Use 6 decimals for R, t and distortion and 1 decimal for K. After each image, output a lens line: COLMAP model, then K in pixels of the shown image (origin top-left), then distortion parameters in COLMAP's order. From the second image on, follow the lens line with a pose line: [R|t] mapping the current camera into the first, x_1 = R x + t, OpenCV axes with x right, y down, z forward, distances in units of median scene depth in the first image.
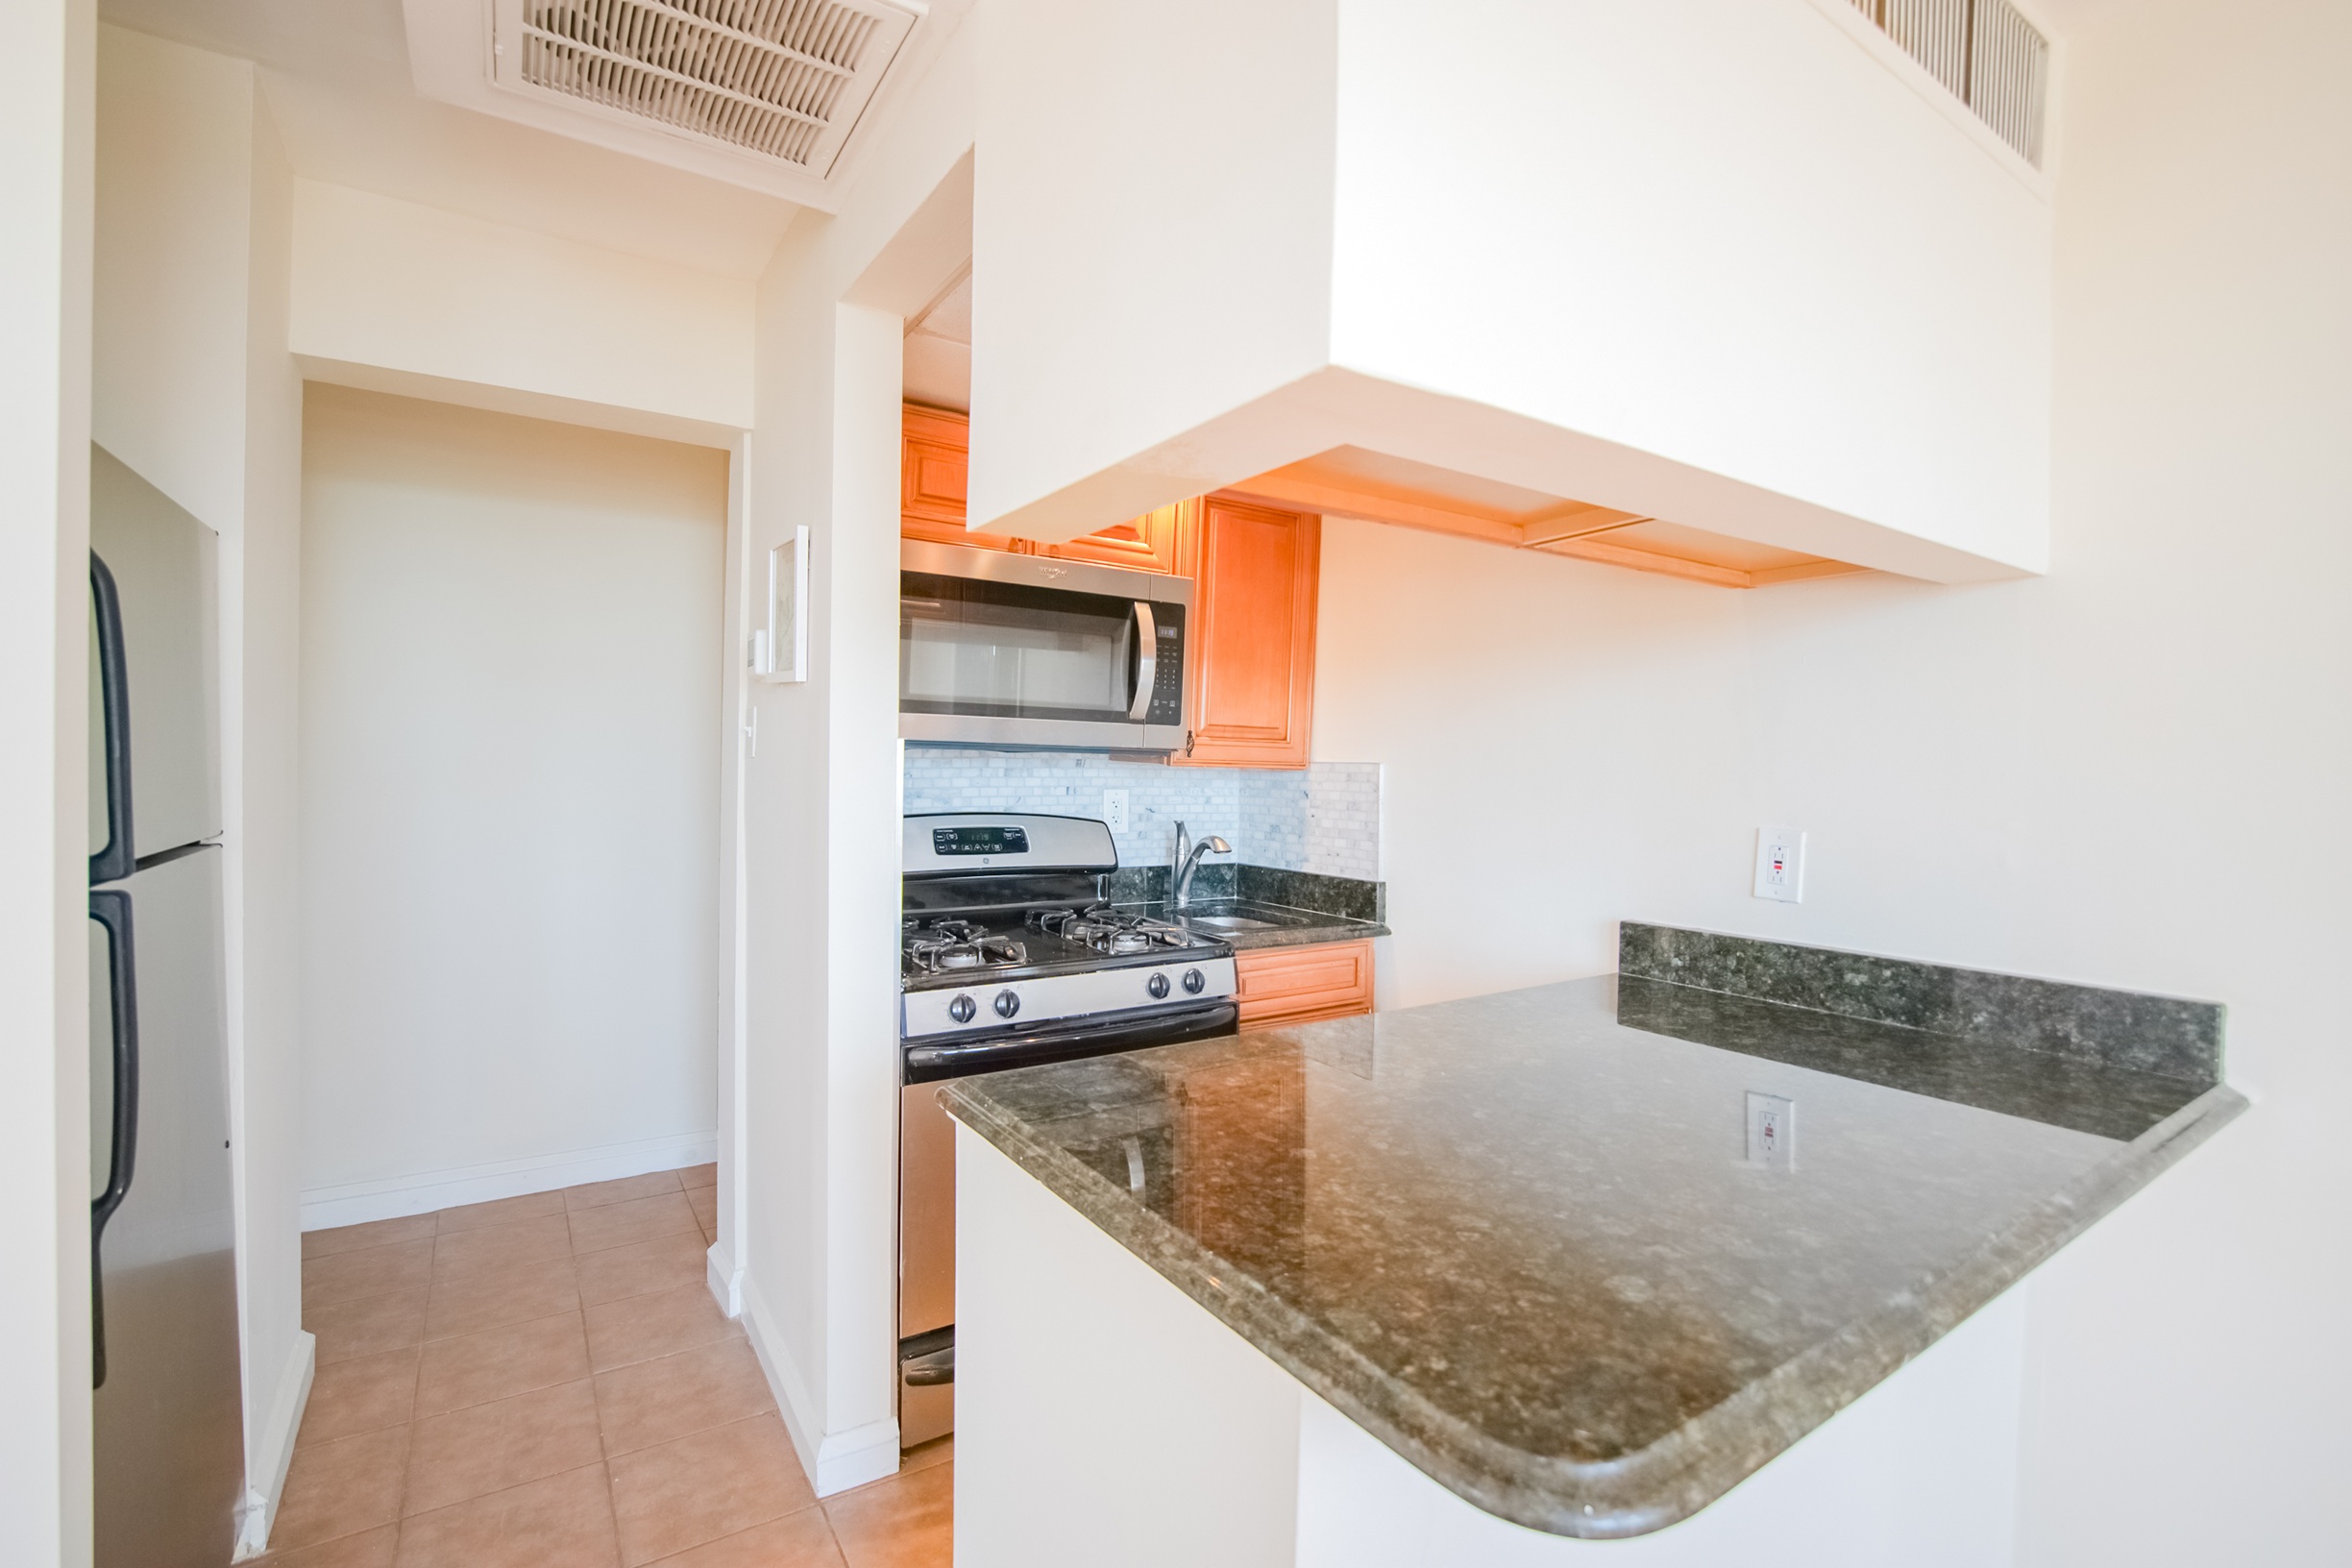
lens RADIAL K [[1042.1, 0, 1182.7], [0, 1042.1, 785.7], [0, 0, 1]] dist [-0.036185, 0.007595]
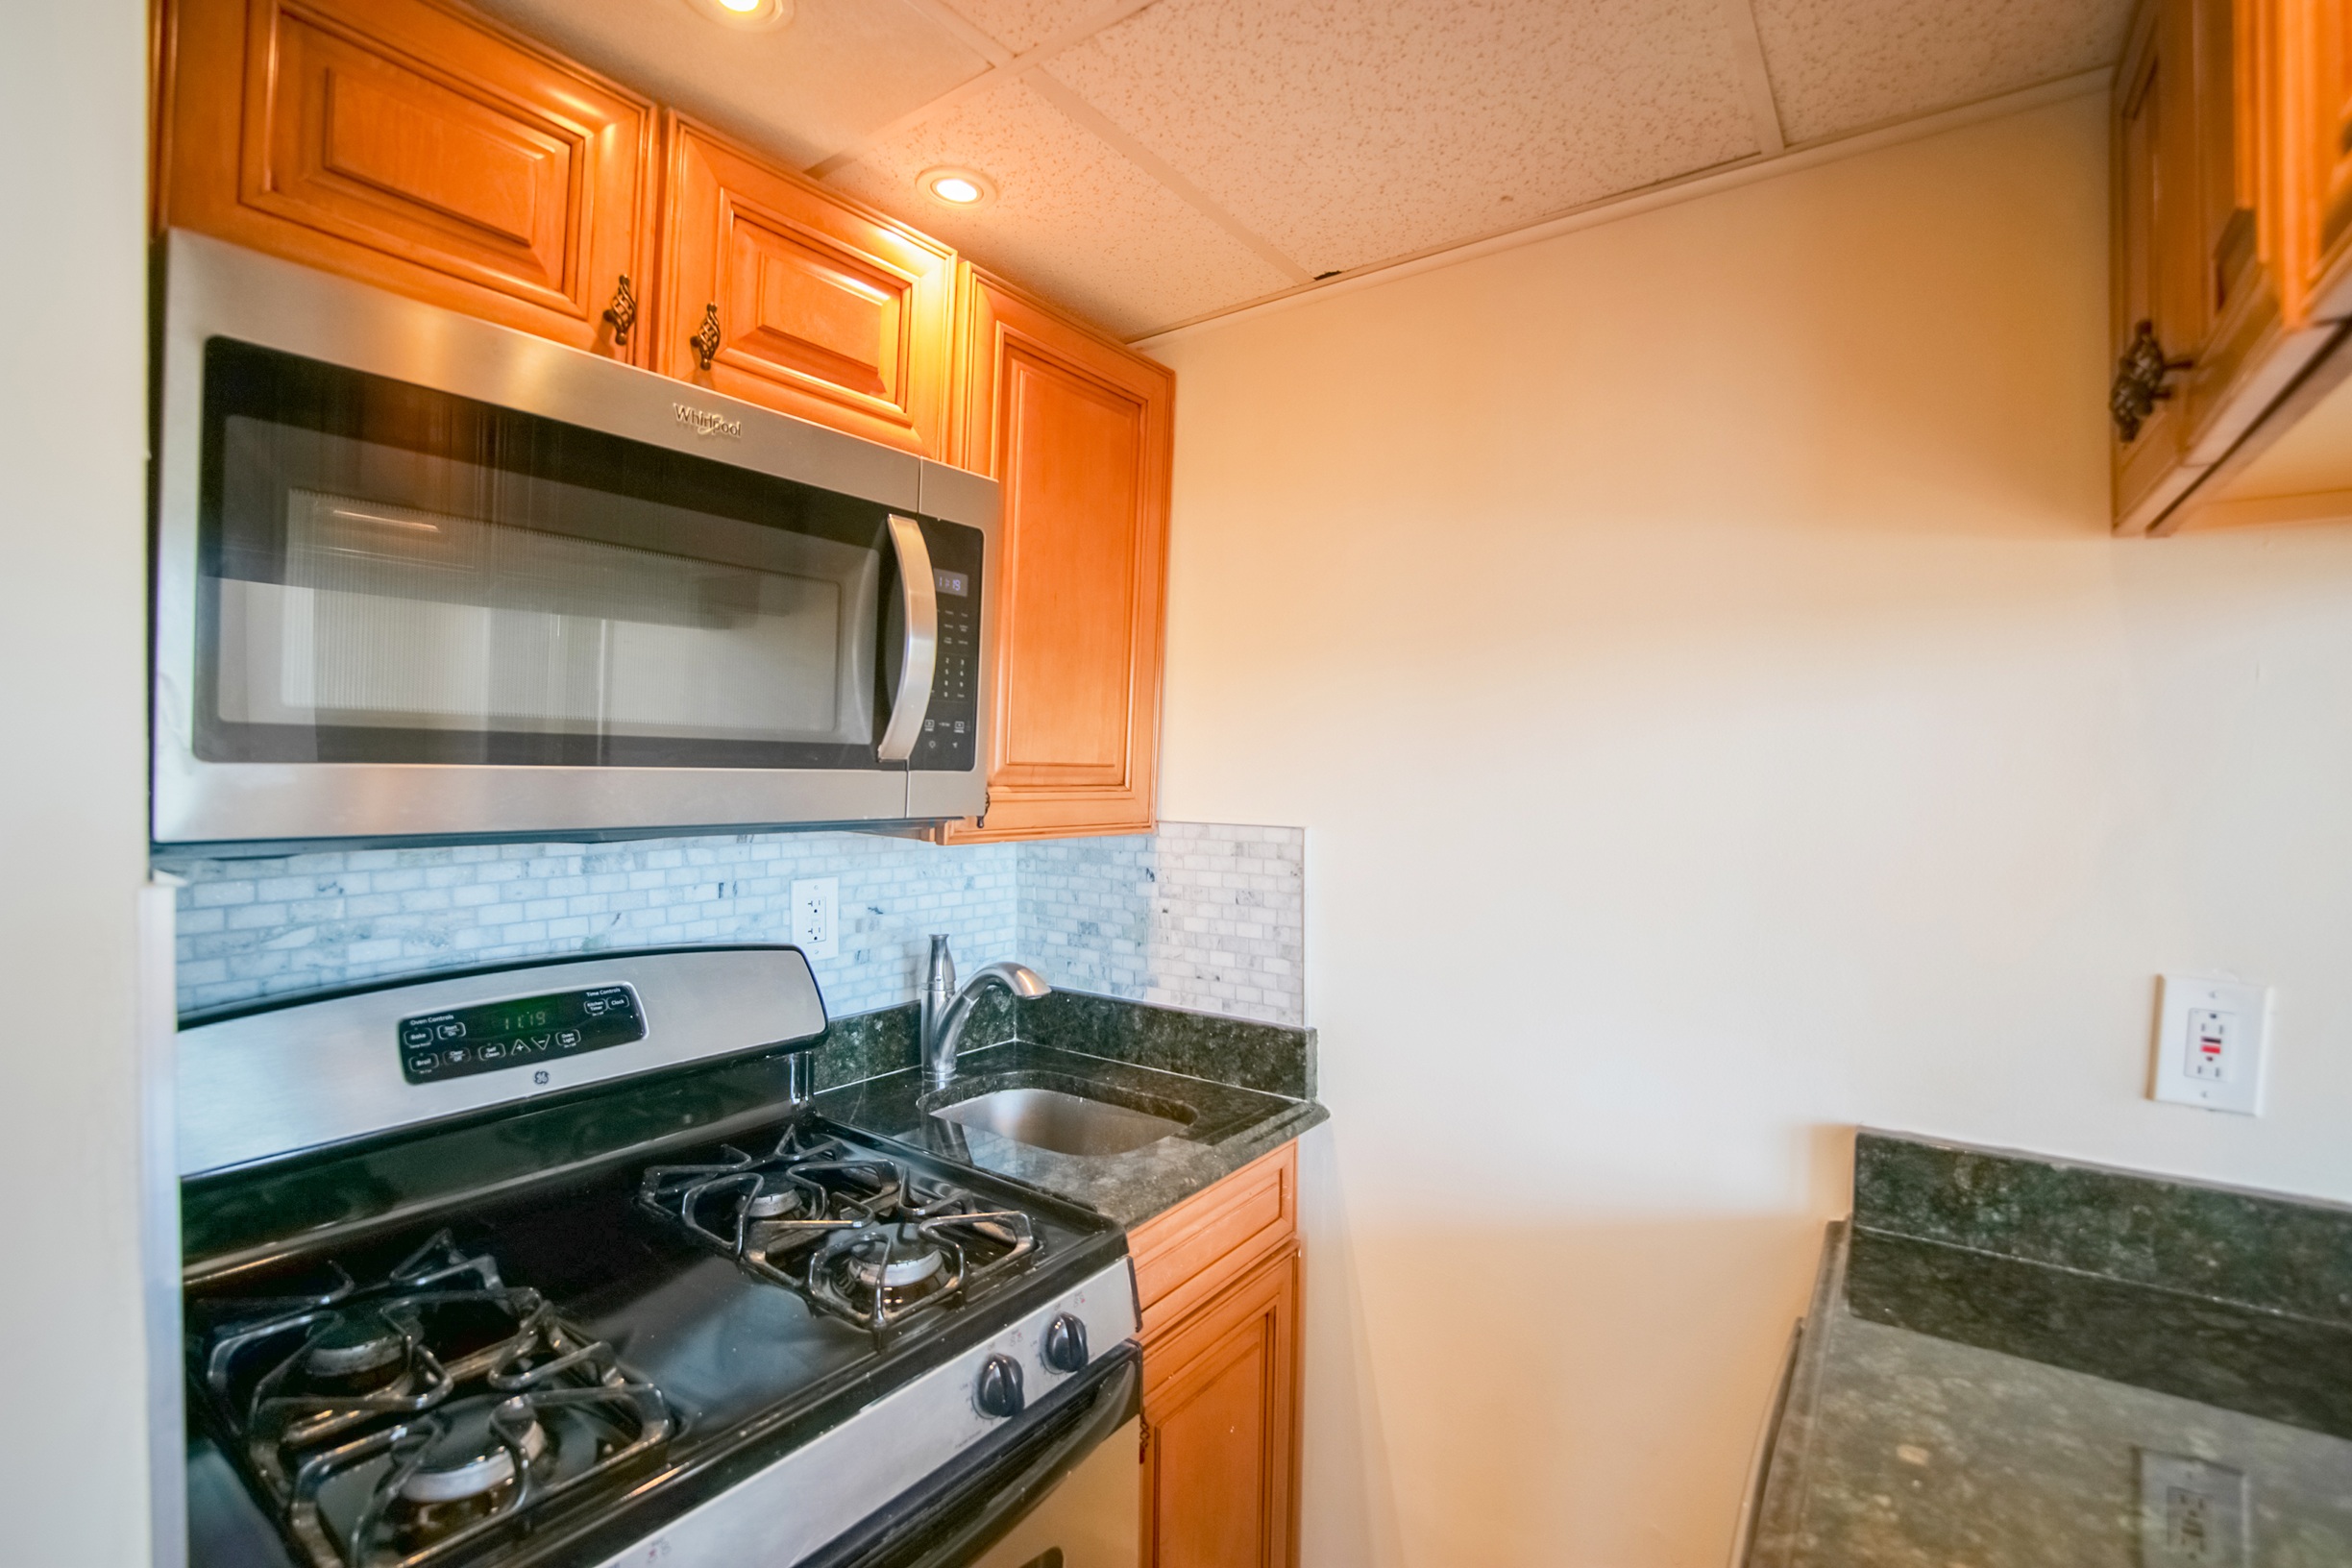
lens RADIAL K [[1042.1, 0, 1182.7], [0, 1042.1, 785.7], [0, 0, 1]] dist [-0.036185, 0.007595]
pose [[0.935133, -0.014645, 0.353994, -0.082958], [0.014591, 0.999890, 0.002822, -0.048237], [-0.353996, 0.002526, 0.935244, 0.474286]]
